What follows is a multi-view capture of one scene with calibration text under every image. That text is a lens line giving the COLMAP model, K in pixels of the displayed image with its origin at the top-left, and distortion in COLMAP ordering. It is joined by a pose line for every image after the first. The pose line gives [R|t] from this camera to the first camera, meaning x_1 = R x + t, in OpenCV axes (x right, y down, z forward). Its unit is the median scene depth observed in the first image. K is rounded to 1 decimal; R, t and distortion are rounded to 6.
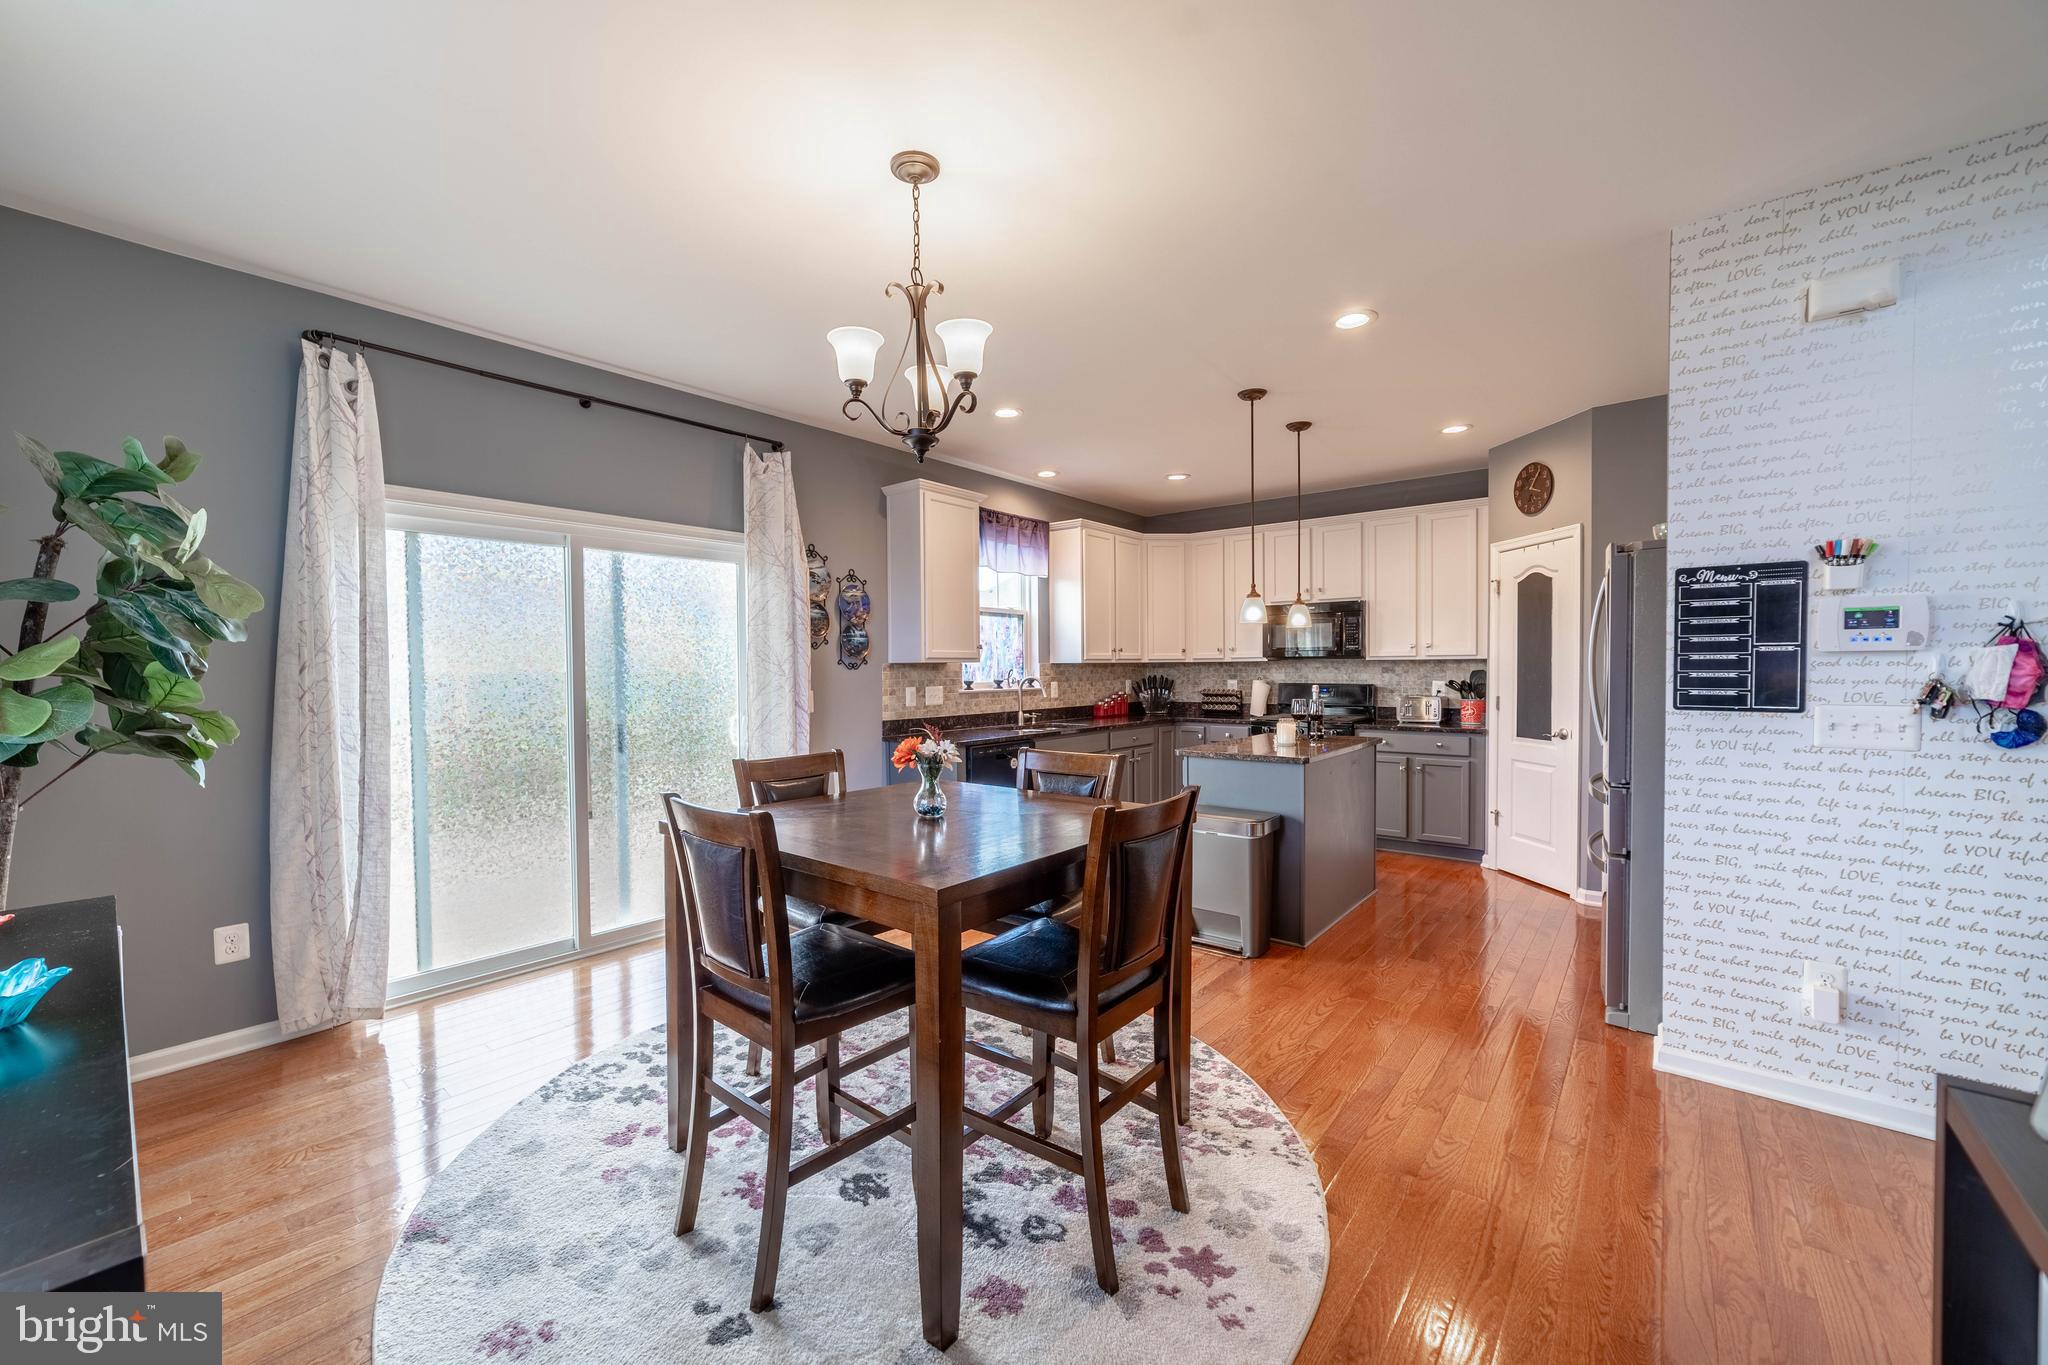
lens RADIAL K [[796.9, 0, 1012.7], [0, 796.9, 685.8], [0, 0, 1]] dist [-0.008291, 0.000271]
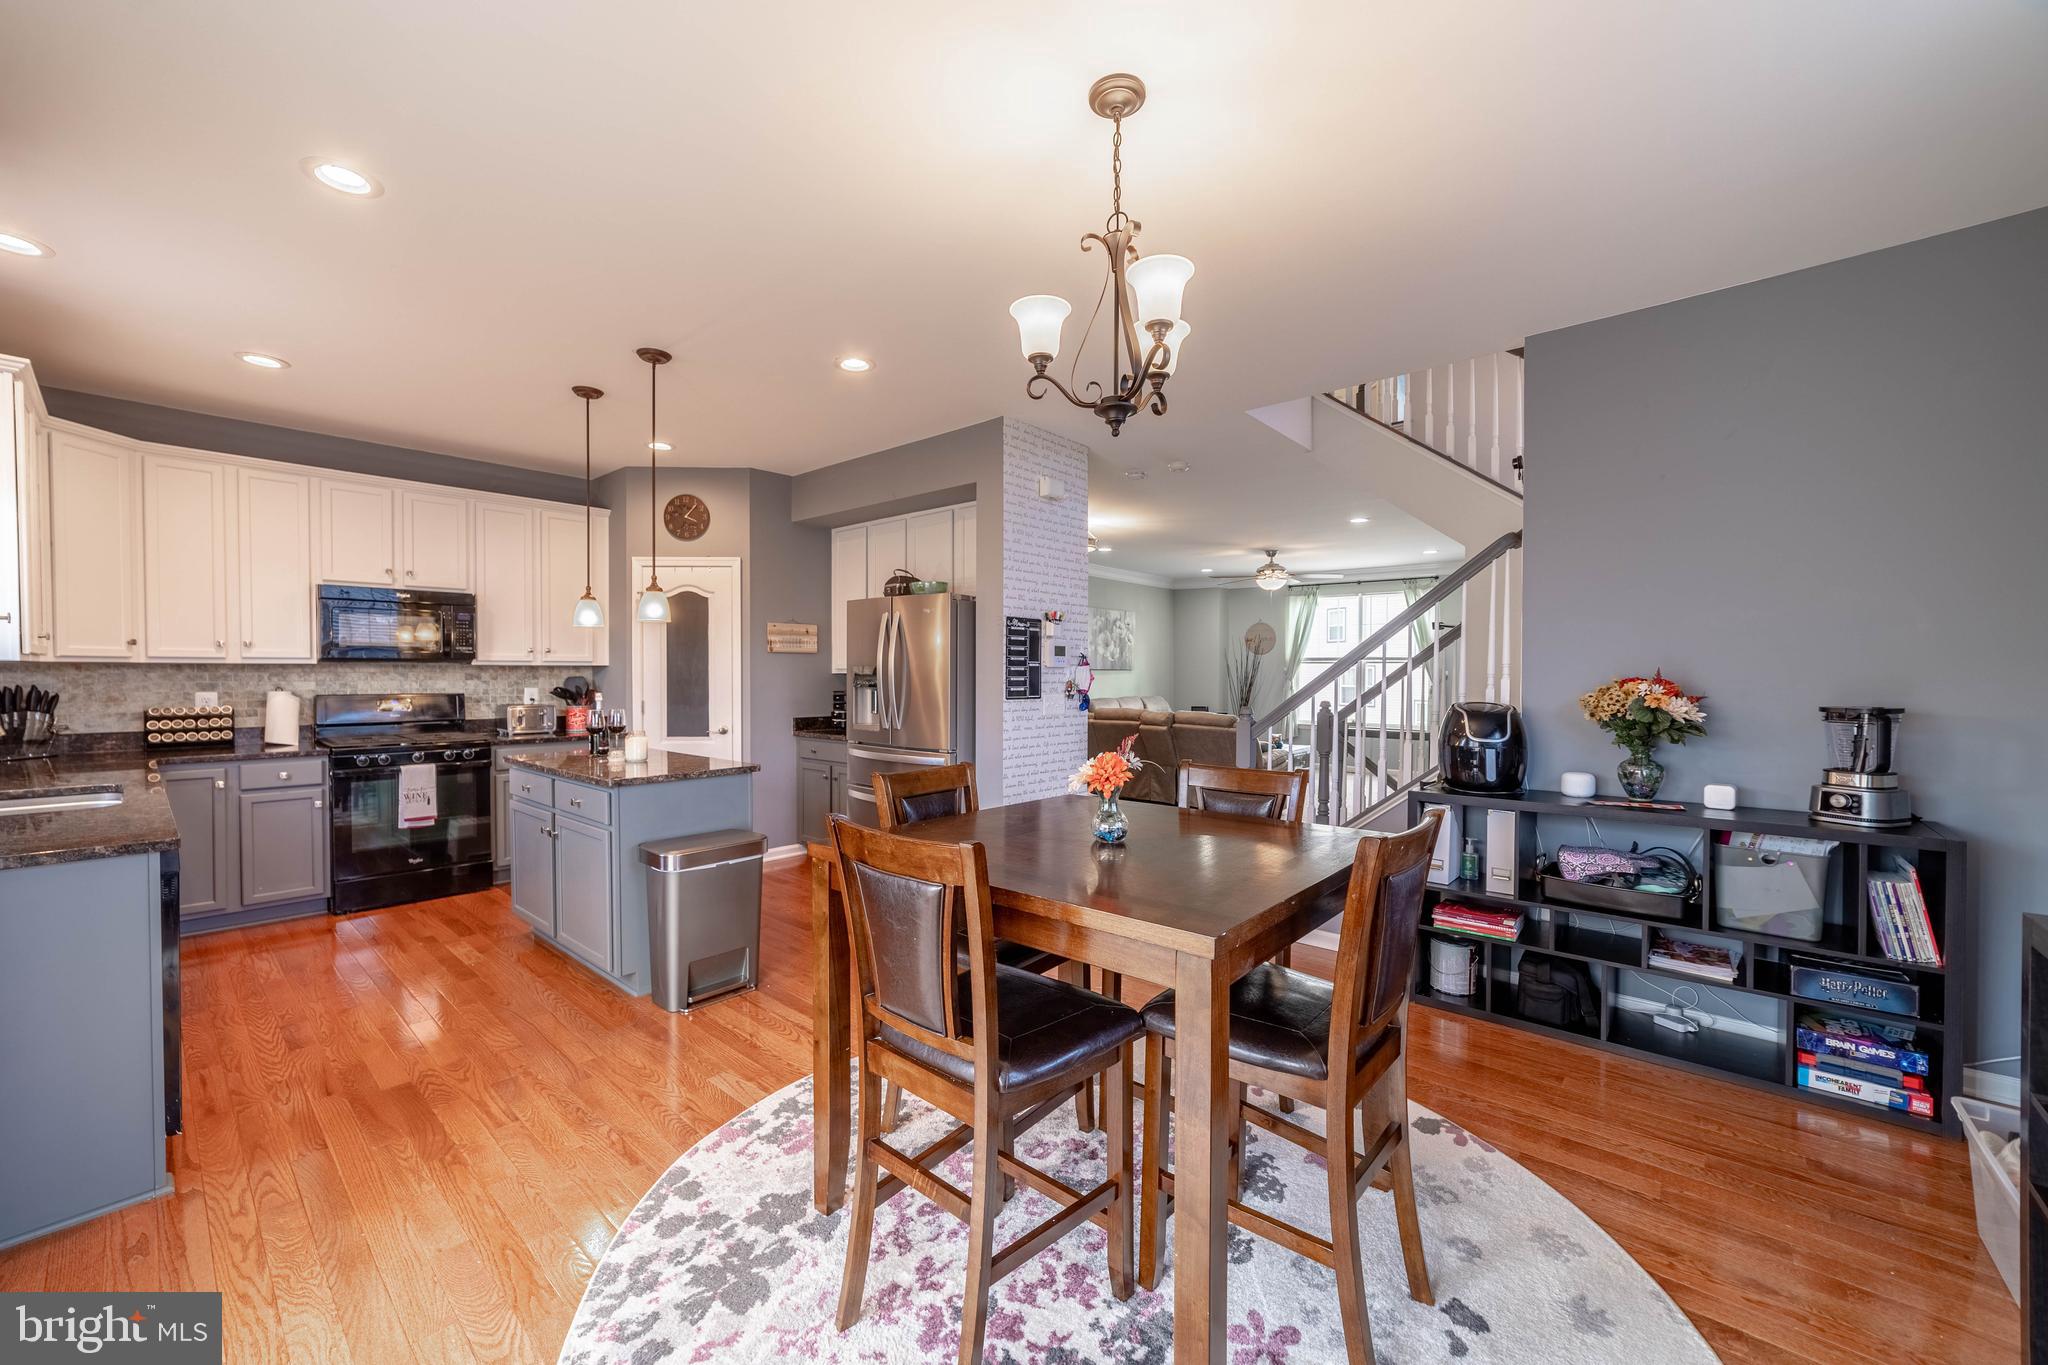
lens RADIAL K [[794.5, 0, 996.7], [0, 794.5, 687.0], [0, 0, 1]] dist [-0.018257, 0.006224]
pose [[0.049029, -0.011558, 0.998730, -0.381980], [0.019741, 0.999749, 0.010600, -0.006959], [-0.998602, 0.019196, 0.049245, 0.422022]]
